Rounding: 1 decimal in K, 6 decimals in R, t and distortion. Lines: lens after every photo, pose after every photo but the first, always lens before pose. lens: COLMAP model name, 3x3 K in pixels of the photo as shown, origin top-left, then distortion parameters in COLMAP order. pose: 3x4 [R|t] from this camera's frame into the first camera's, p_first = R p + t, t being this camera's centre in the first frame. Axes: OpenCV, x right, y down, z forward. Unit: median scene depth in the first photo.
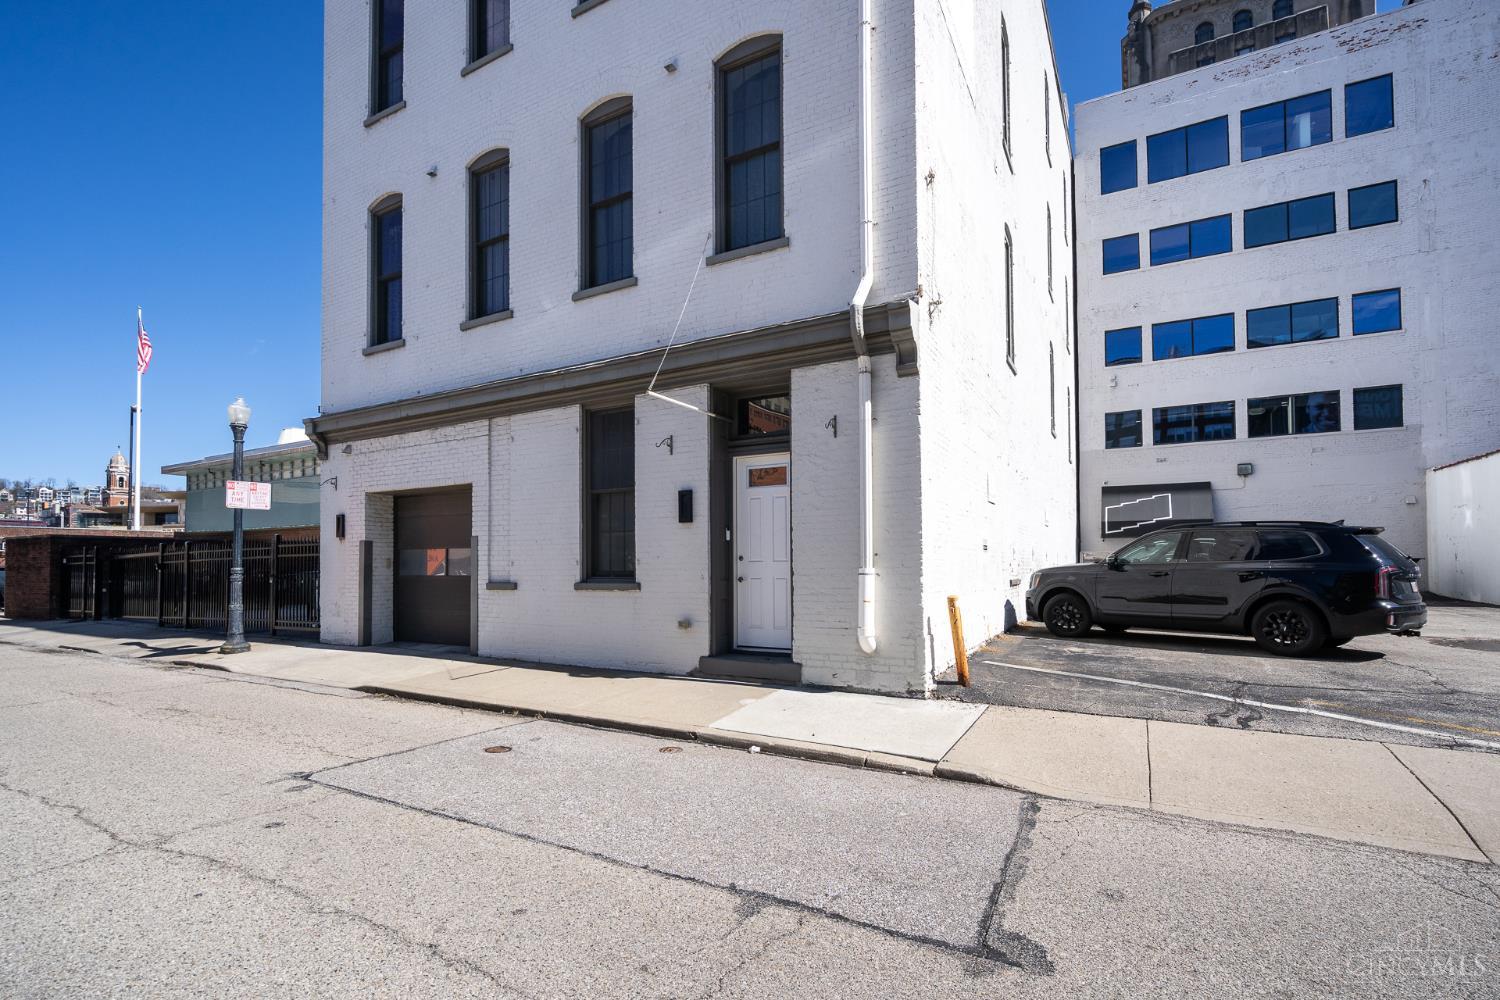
lens RADIAL K [[696.5, 0, 748.5], [0, 696.5, 541.0], [0, 0, 1]] dist [-0.001366, -0.000190]
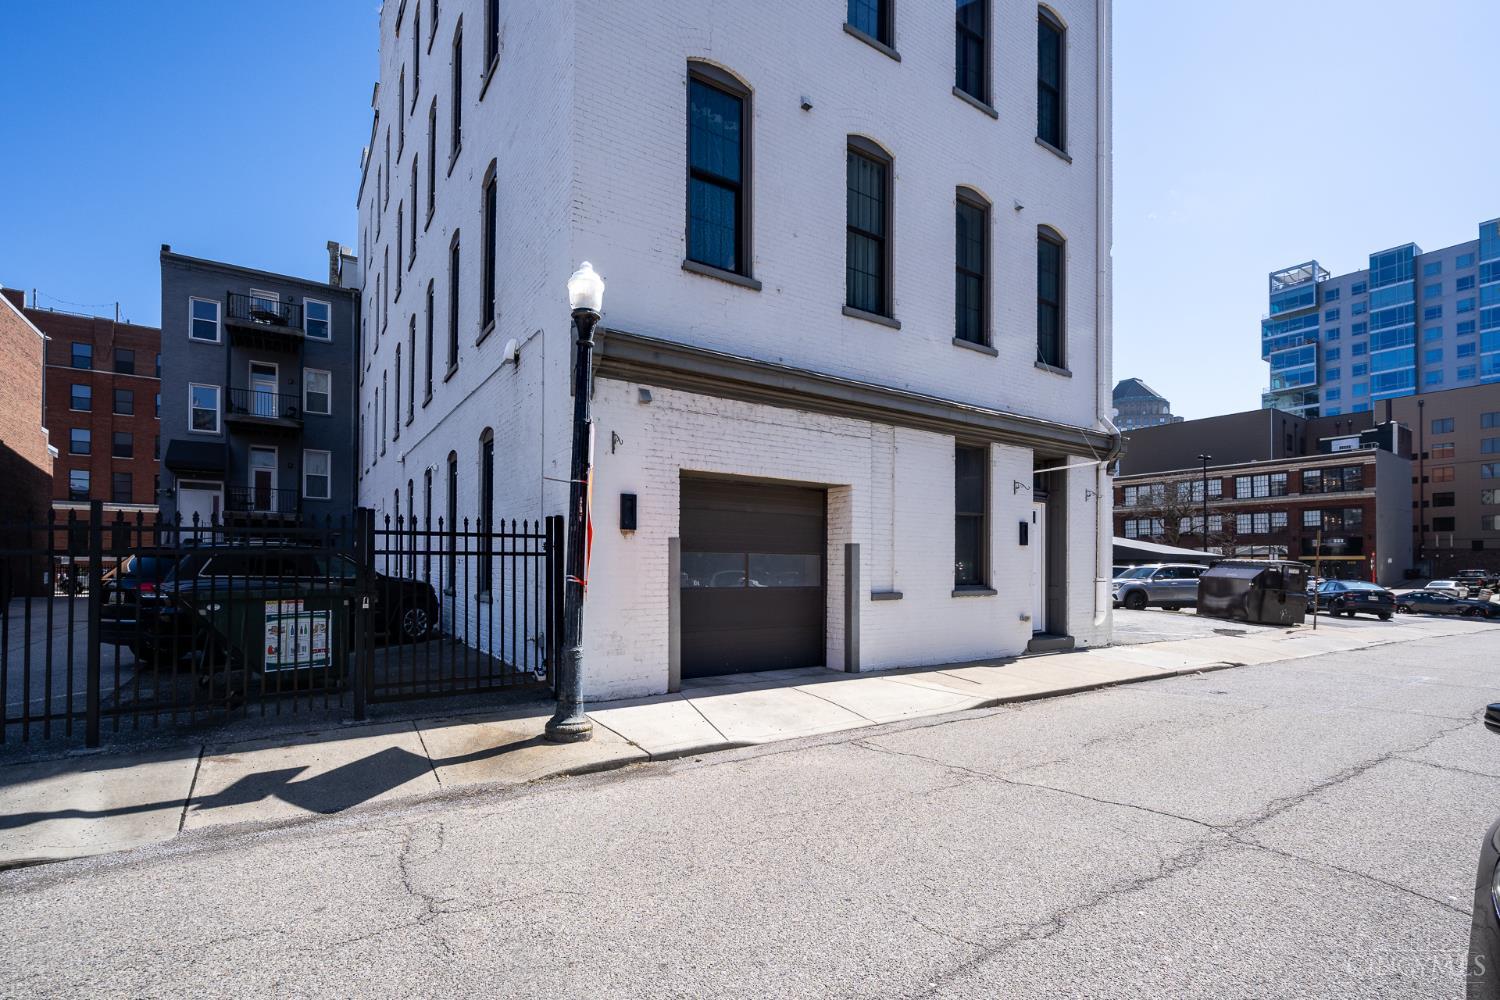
lens RADIAL K [[686.2, 0, 750.8], [0, 686.2, 565.7], [0, 0, 1]] dist [-0.000437, -0.000445]
pose [[0.445784, 0.023044, 0.894844, -1.305440], [-0.027403, 0.999551, -0.012090, 0.038104], [-0.894721, -0.019132, 0.446215, 0.737174]]
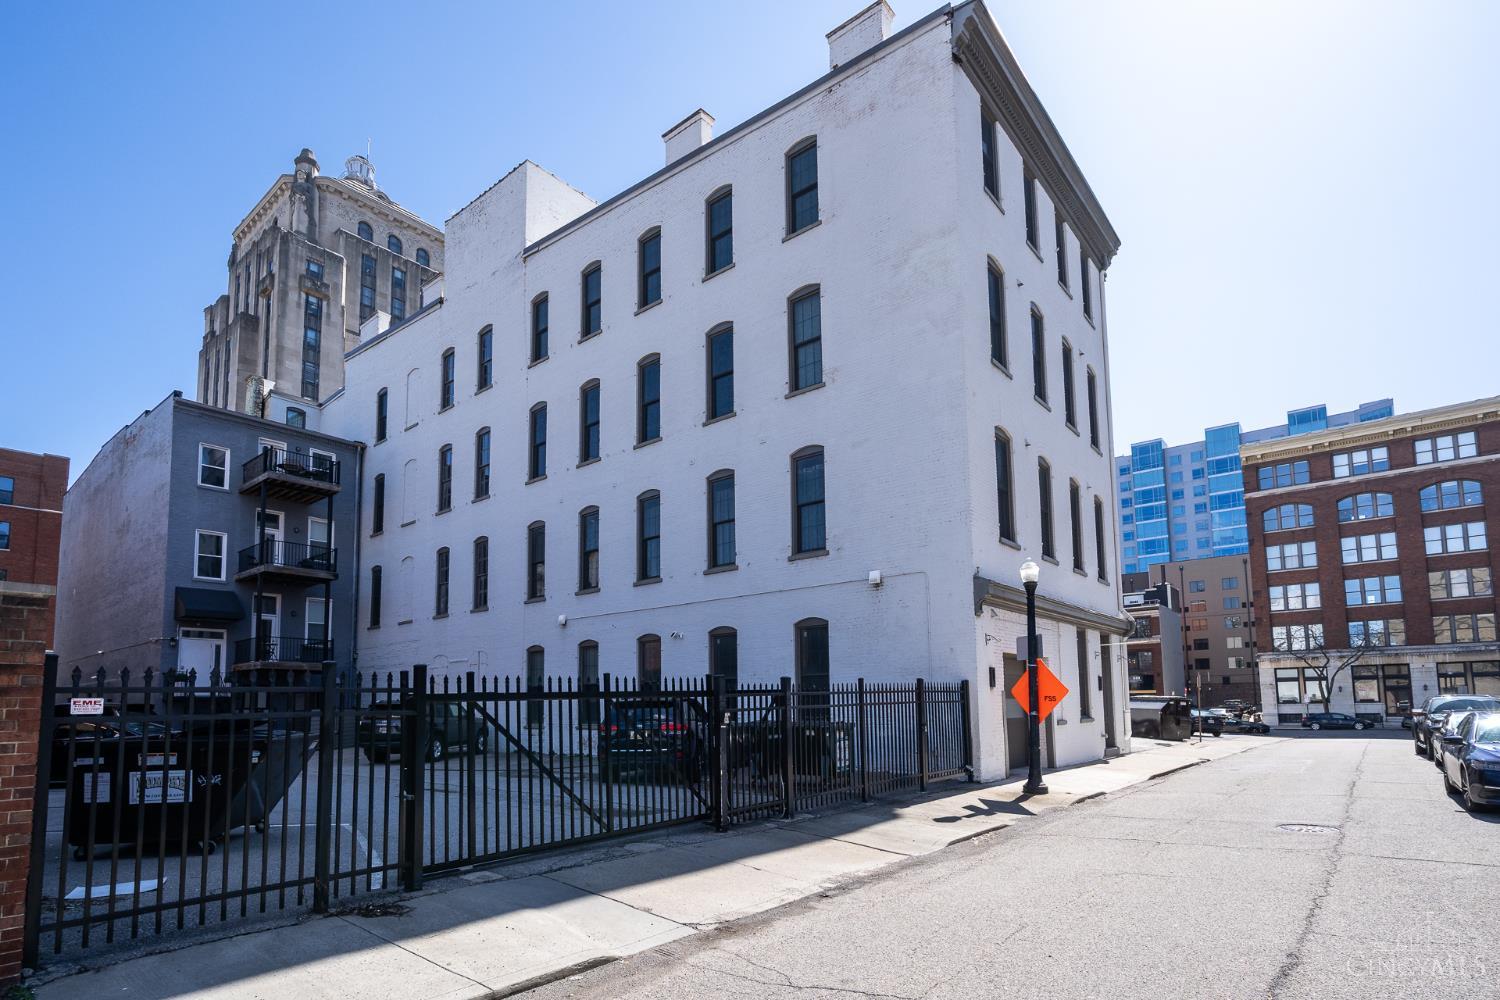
lens RADIAL K [[718.3, 0, 748.4], [0, 718.3, 652.5], [0, 0, 1]] dist [0.000191, -0.000019]
pose [[0.208238, 0.089103, 0.974011, -2.201534], [-0.005103, 0.995927, -0.090017, 0.055972], [-0.978065, 0.013775, 0.207845, 1.375991]]
